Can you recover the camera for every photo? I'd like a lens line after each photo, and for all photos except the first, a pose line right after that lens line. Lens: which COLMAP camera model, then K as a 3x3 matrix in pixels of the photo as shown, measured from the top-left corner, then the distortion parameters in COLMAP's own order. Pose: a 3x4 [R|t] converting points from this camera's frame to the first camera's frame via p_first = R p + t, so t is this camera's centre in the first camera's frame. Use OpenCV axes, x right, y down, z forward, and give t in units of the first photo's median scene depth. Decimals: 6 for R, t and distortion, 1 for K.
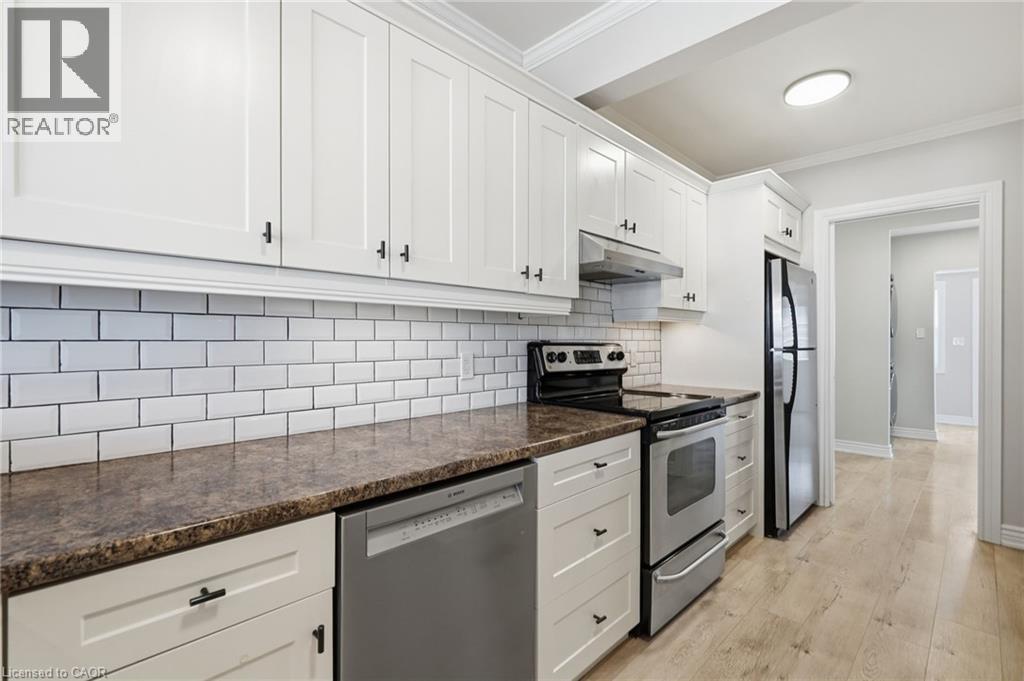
lens RADIAL K [[461.0, 0, 512.0], [0, 461.0, 340.5], [0, 0, 1]] dist [0.002686, 0.000285]
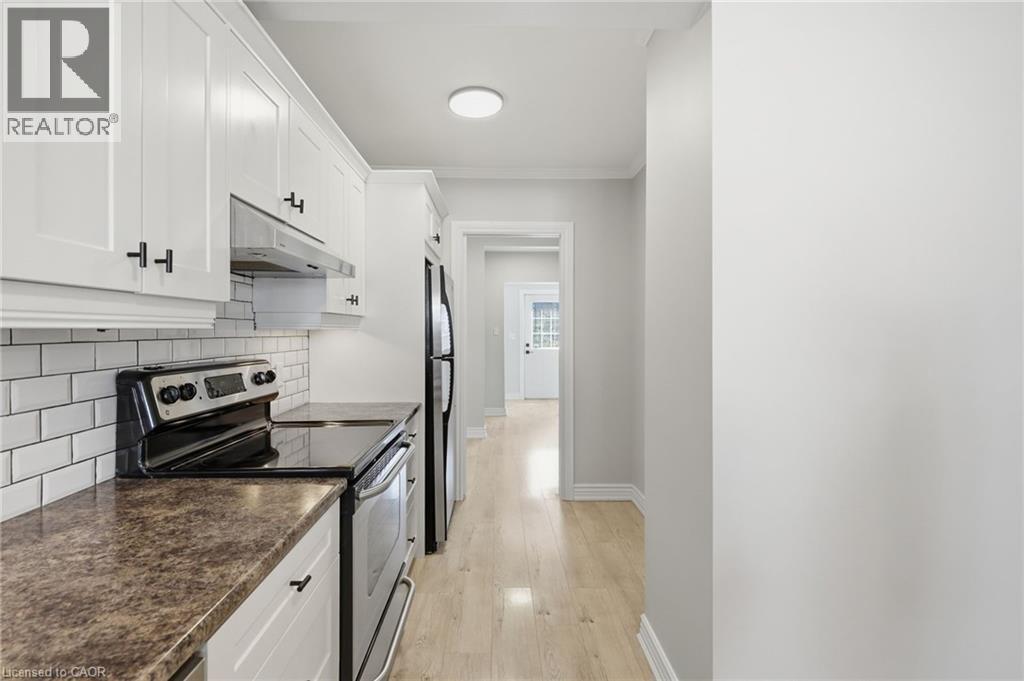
lens RADIAL K [[470.6, 0, 504.7], [0, 470.6, 328.9], [0, 0, 1]] dist [-0.012384, 0.000029]
pose [[0.691099, 0.000543, 0.722760, -0.051176], [0.001383, 0.999997, -0.002074, -0.046889], [-0.722759, 0.002433, 0.691096, 0.253410]]
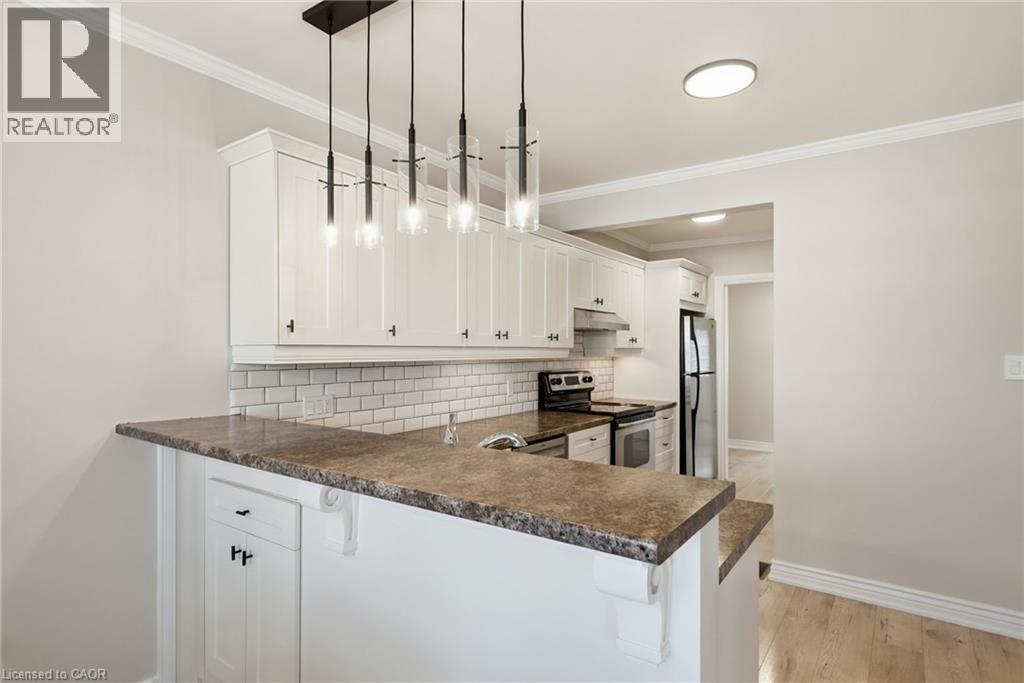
lens RADIAL K [[537.5, 0, 512.0], [0, 537.5, 341.5], [0, 0, 1]] dist [0.040818, 0.000117]
pose [[0.986700, 0.006115, 0.162437, -0.358313], [-0.004016, 0.999904, -0.013249, -0.077682], [-0.162503, 0.012420, 0.986630, -0.825441]]
